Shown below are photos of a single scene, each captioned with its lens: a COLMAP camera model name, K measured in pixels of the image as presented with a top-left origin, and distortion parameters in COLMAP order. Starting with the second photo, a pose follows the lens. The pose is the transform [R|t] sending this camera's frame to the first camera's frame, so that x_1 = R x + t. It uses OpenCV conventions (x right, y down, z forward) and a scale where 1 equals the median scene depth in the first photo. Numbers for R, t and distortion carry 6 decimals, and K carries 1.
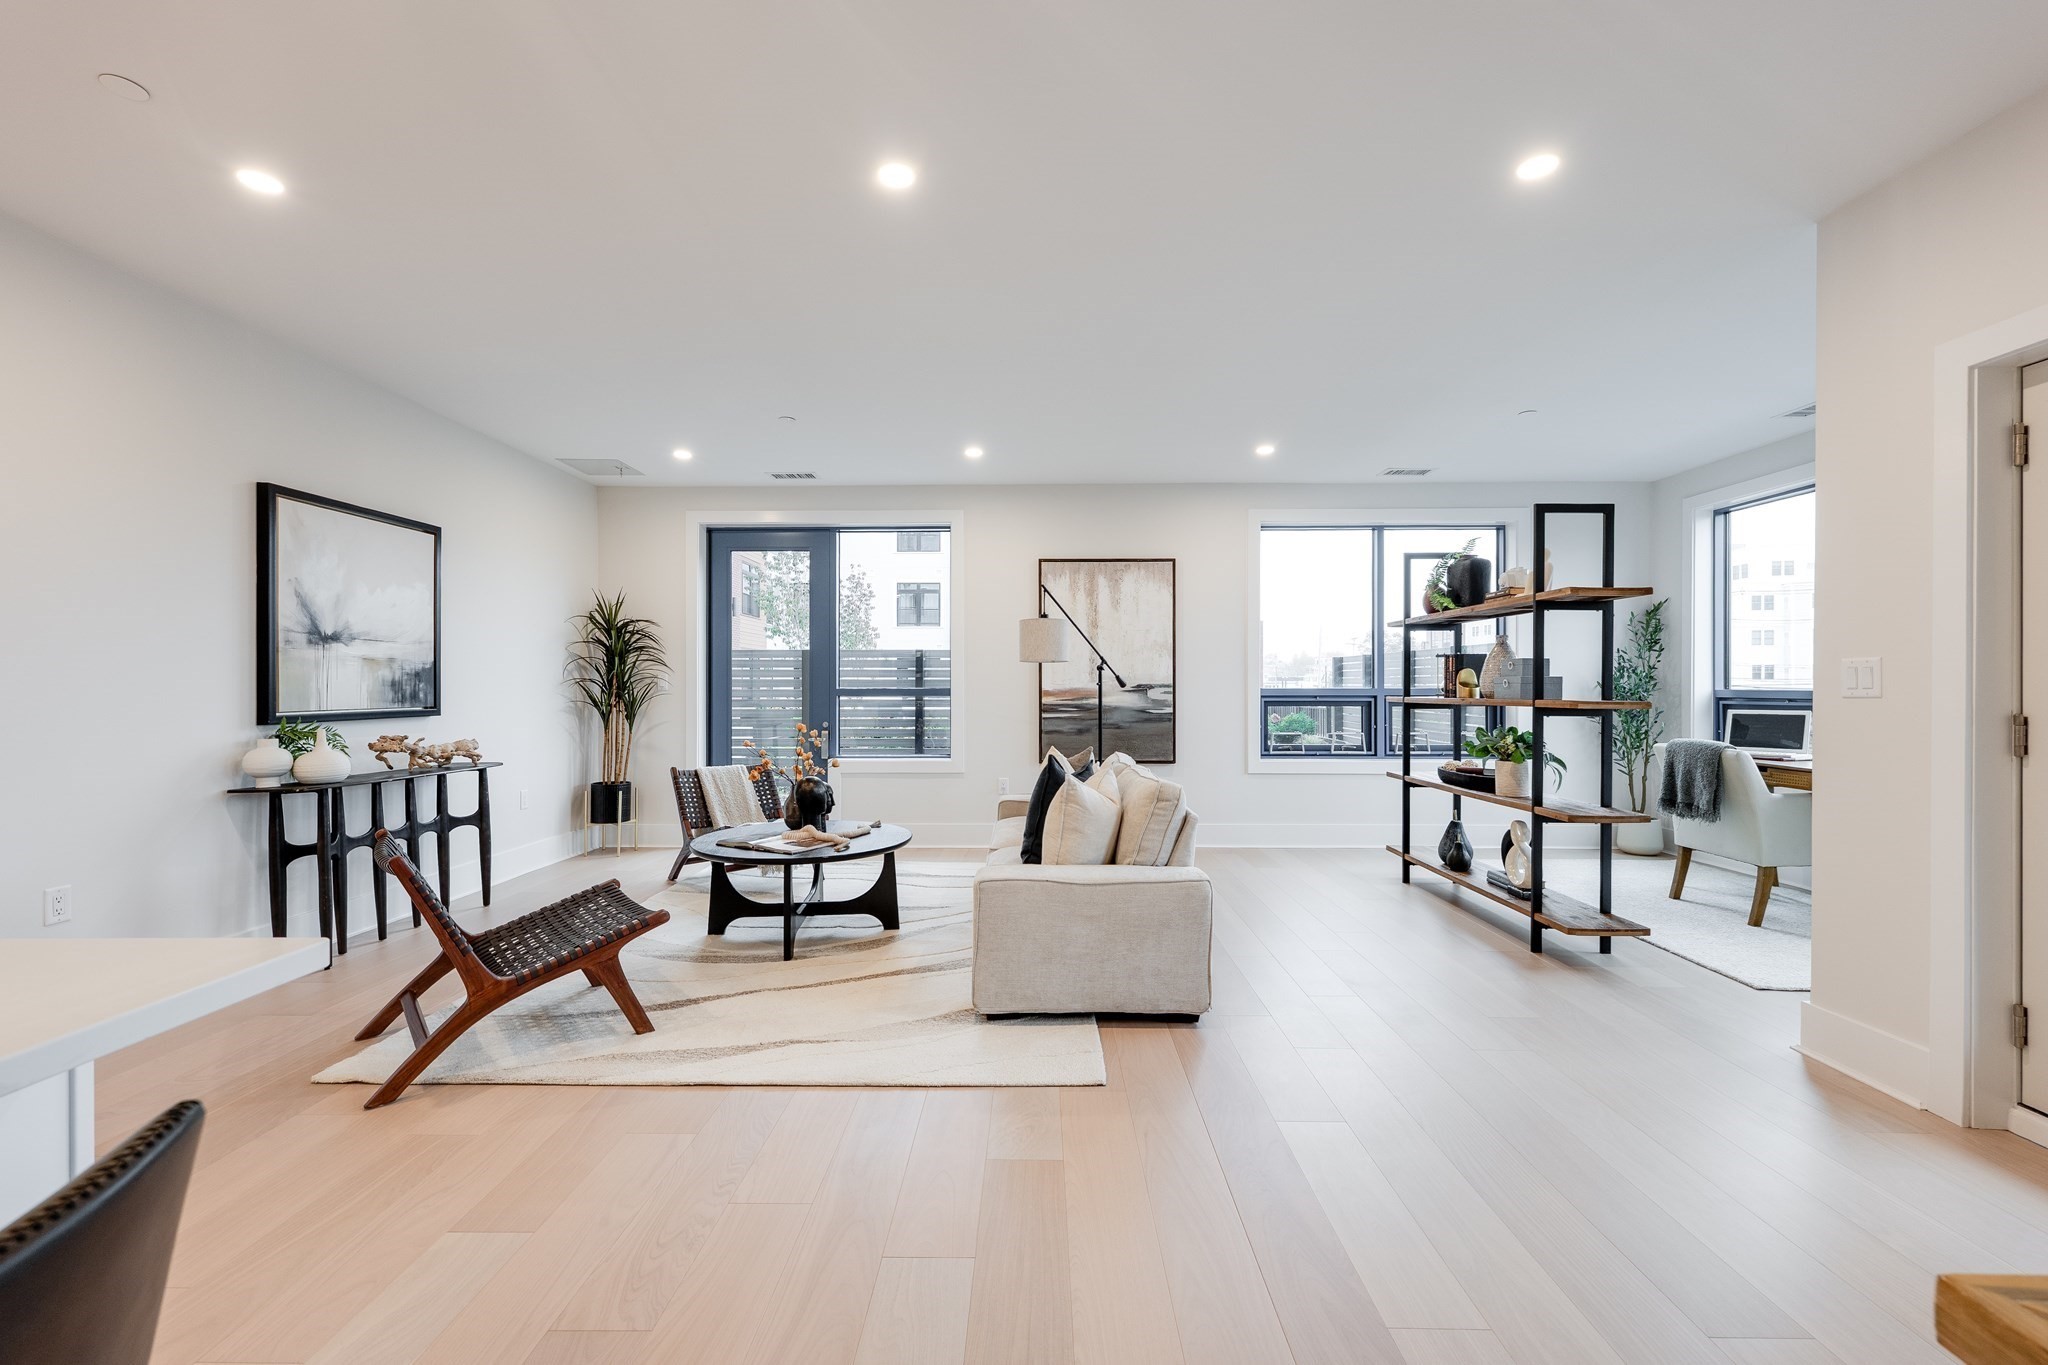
lens RADIAL K [[837.0, 0, 1014.8], [0, 837.0, 685.9], [0, 0, 1]] dist [-0.000813, 0.000809]
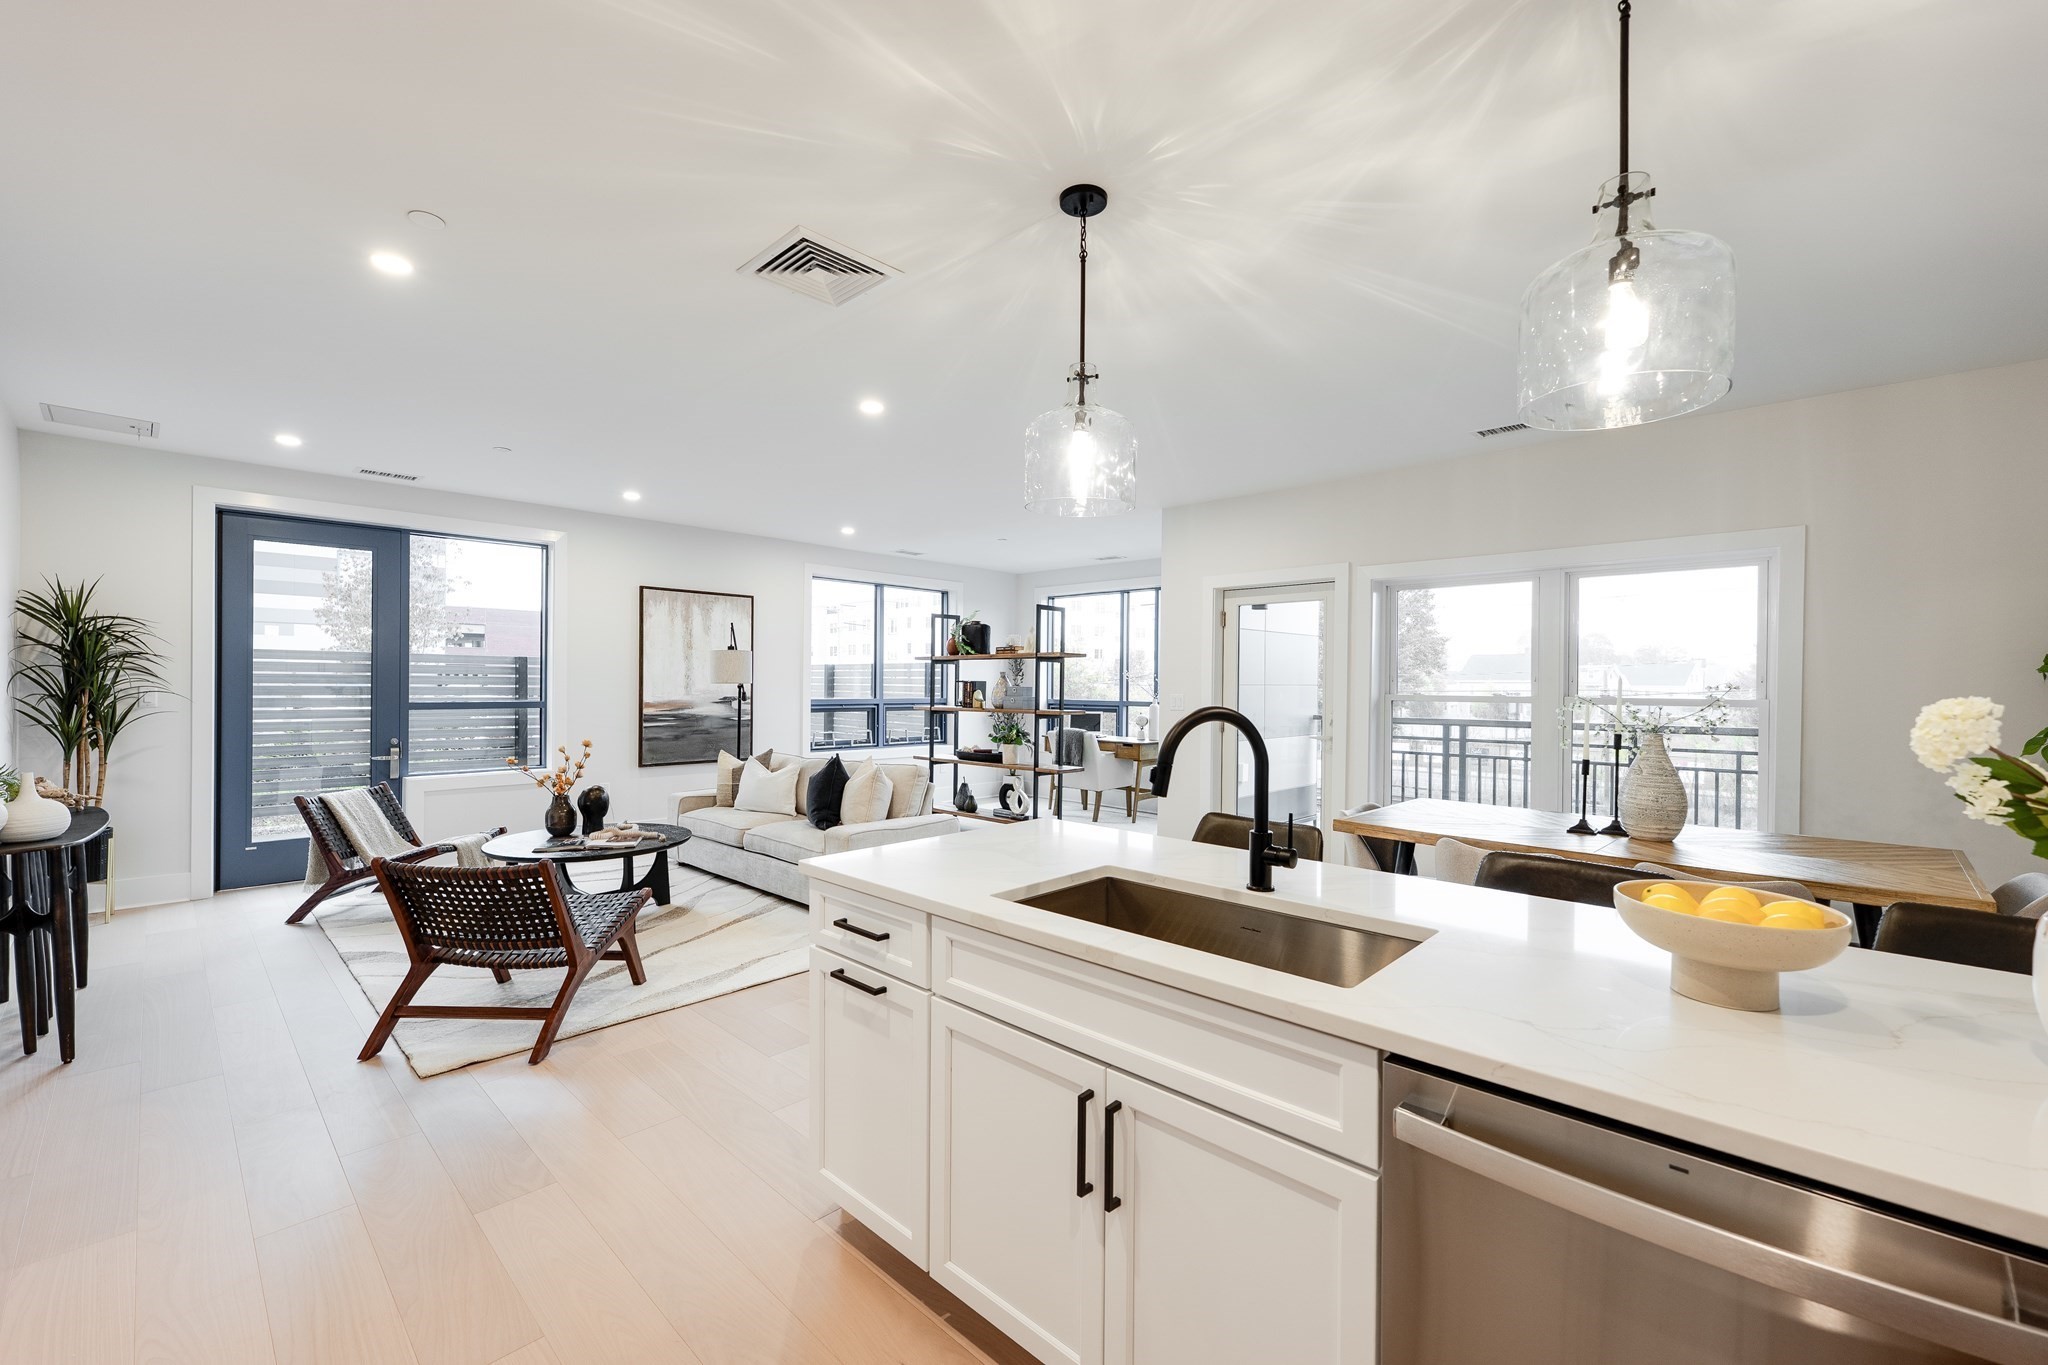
lens RADIAL K [[837.0, 0, 1022.5], [0, 837.0, 677.3], [0, 0, 1]] dist [-0.000813, 0.000809]
pose [[0.680548, 0.011831, 0.732608, -0.653616], [-0.008109, 0.999930, -0.008616, -0.033515], [-0.732659, -0.000077, 0.680596, -0.203858]]
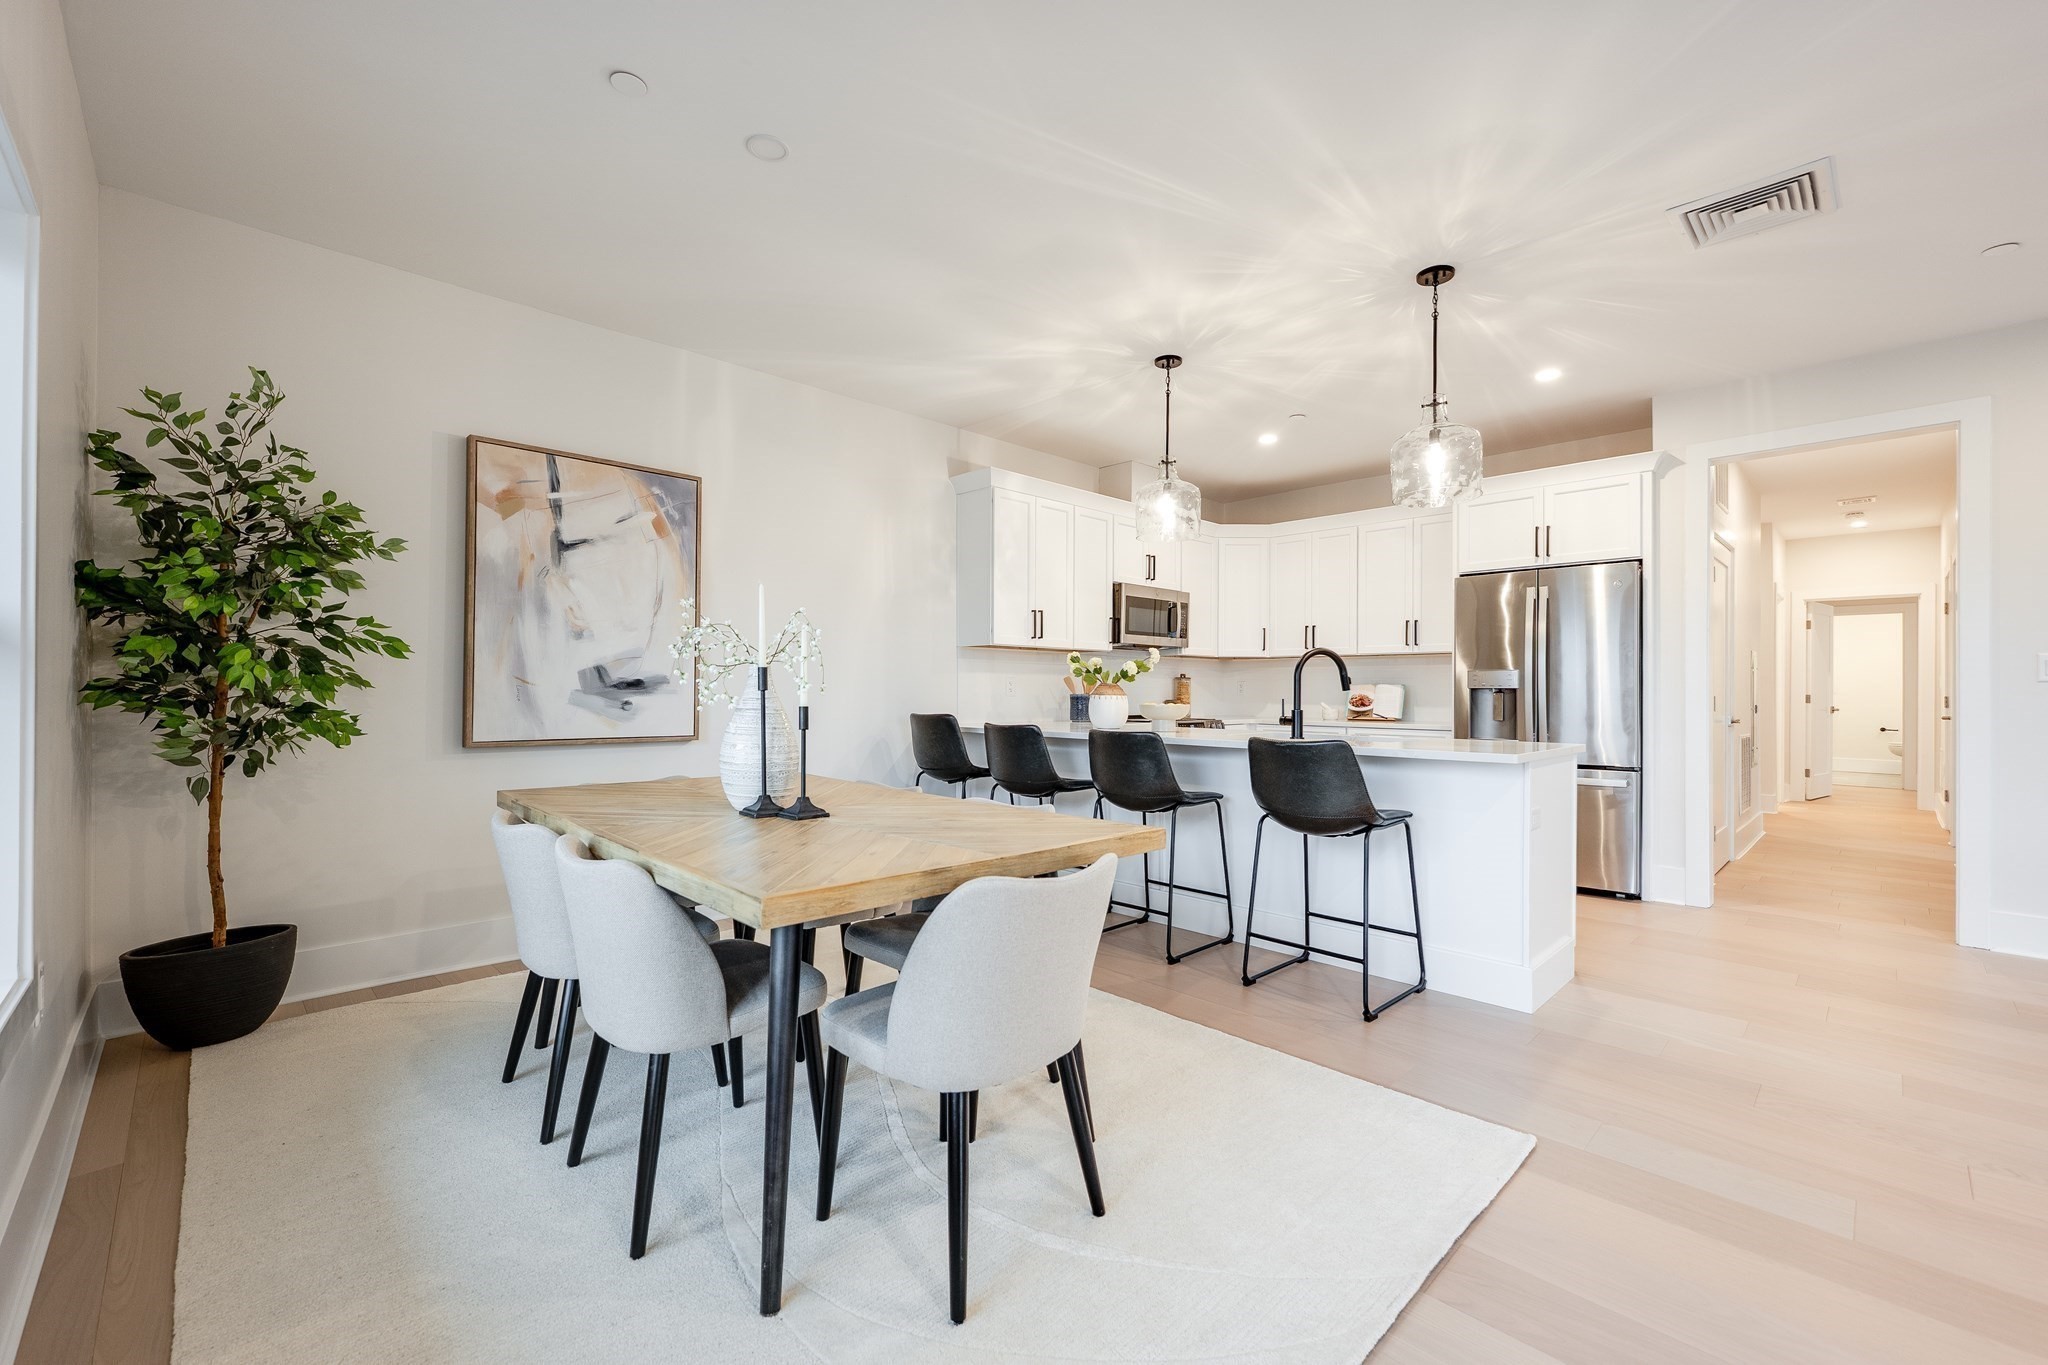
lens RADIAL K [[837.0, 0, 1026.7], [0, 837.0, 686.3], [0, 0, 1]] dist [-0.000813, 0.000809]
pose [[-0.704339, -0.002648, -0.709859, 0.545565], [-0.003614, 0.999993, -0.000144, 0.015663], [0.709855, 0.002464, -0.704344, 0.402811]]
